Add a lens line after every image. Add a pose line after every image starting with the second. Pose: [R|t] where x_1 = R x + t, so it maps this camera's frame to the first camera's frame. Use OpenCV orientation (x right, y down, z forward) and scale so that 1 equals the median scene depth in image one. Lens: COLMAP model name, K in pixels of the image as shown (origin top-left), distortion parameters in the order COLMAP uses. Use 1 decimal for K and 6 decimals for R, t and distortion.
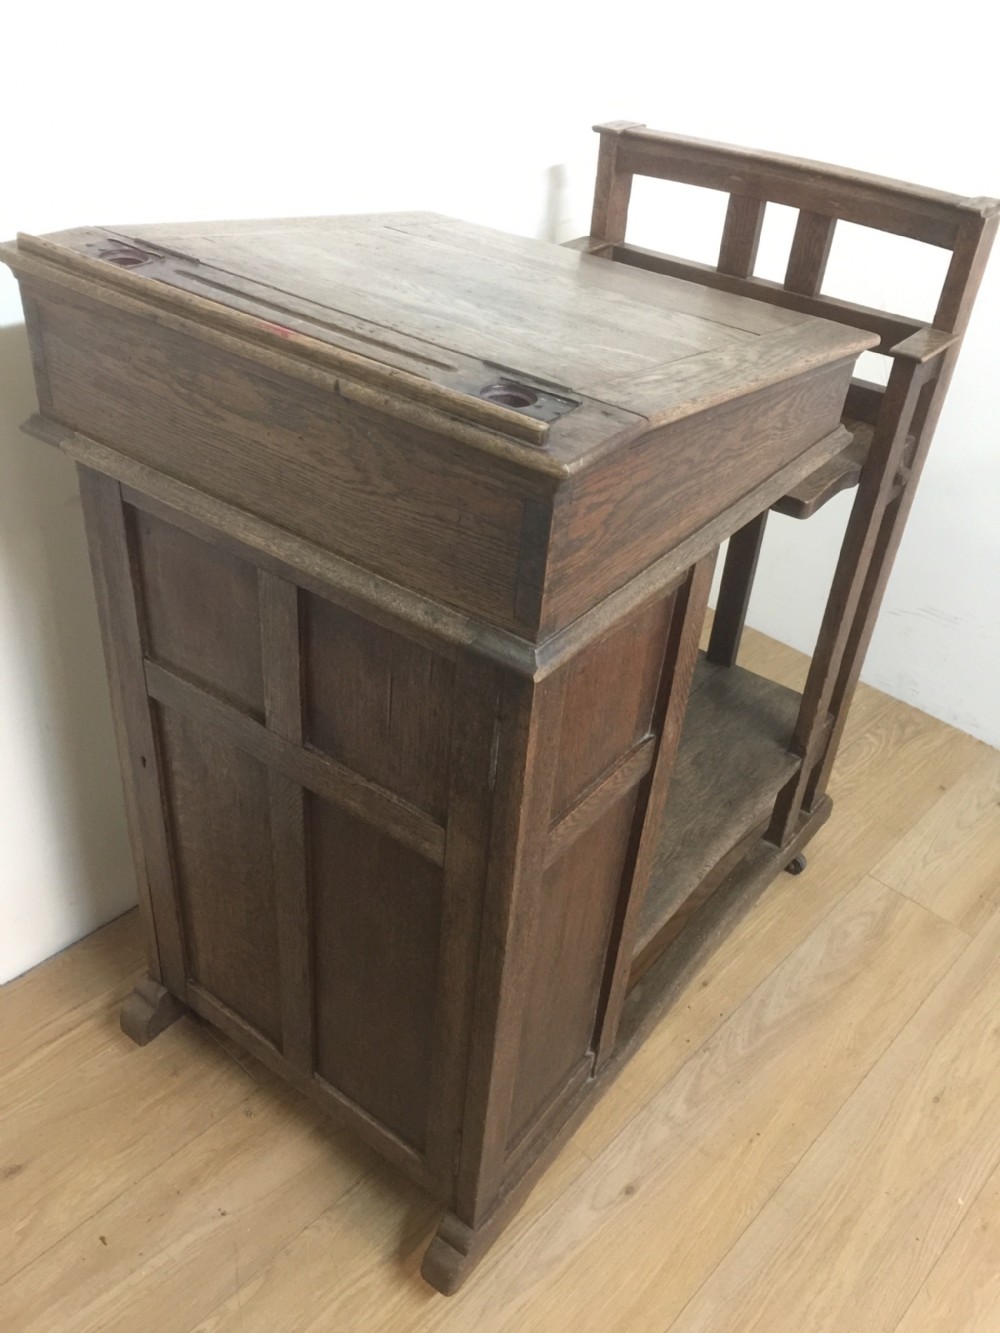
lens RADIAL K [[1156.0, 0, 510.1], [0, 1156.0, 668.9], [0, 0, 1]] dist [0.074049, -0.104779]
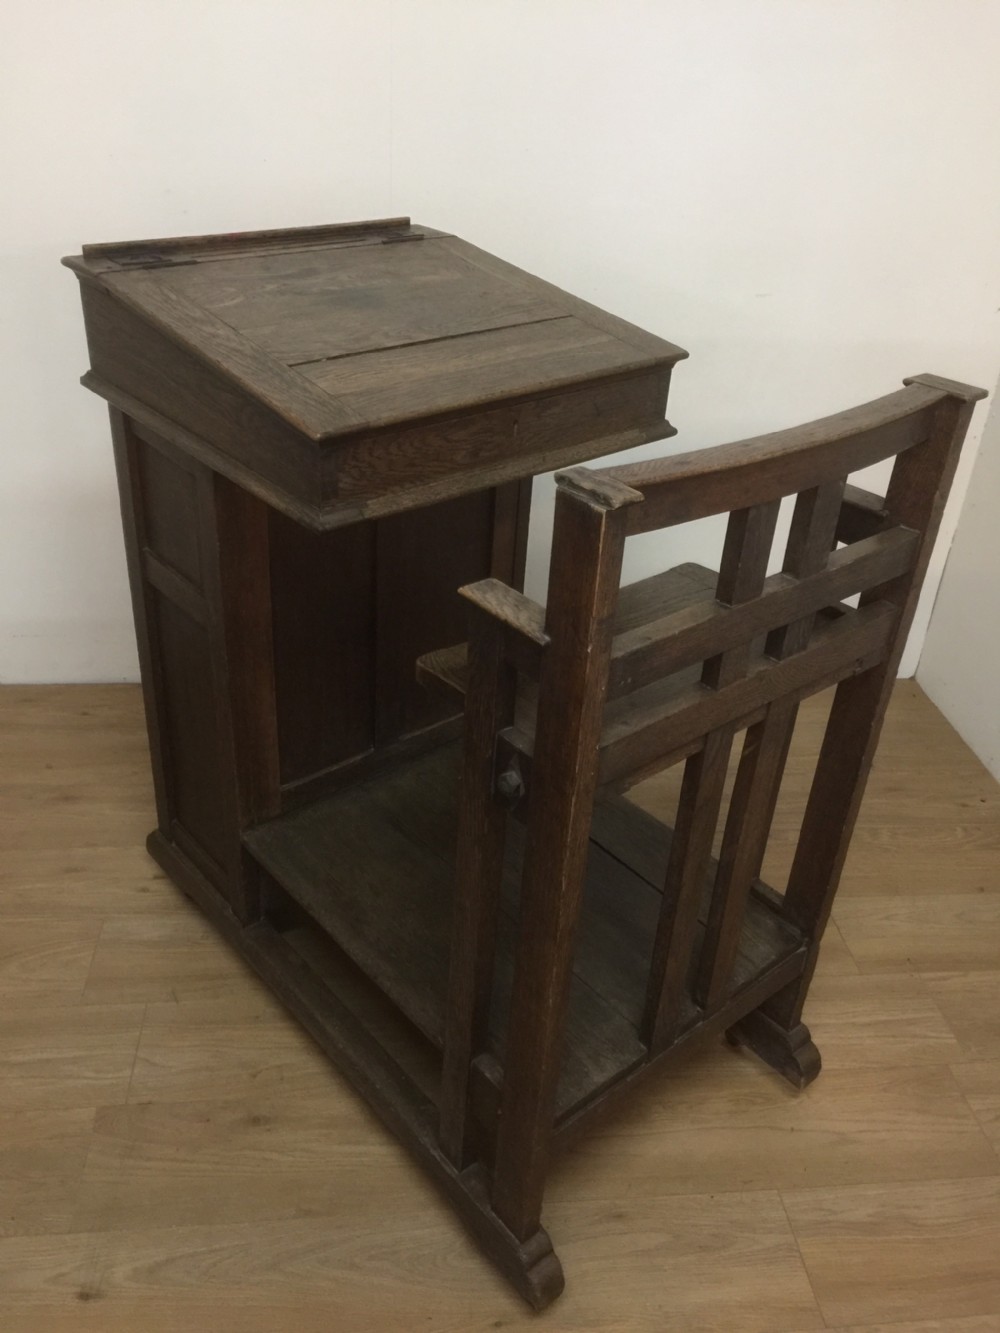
lens RADIAL K [[1156.0, 0, 499.1], [0, 1156.0, 679.4], [0, 0, 1]] dist [0.074049, -0.104779]
pose [[-0.204220, 0.428142, -0.880334, 1.116591], [-0.624304, 0.635713, 0.453998, -0.619812], [0.754015, 0.642312, 0.137465, 0.976200]]
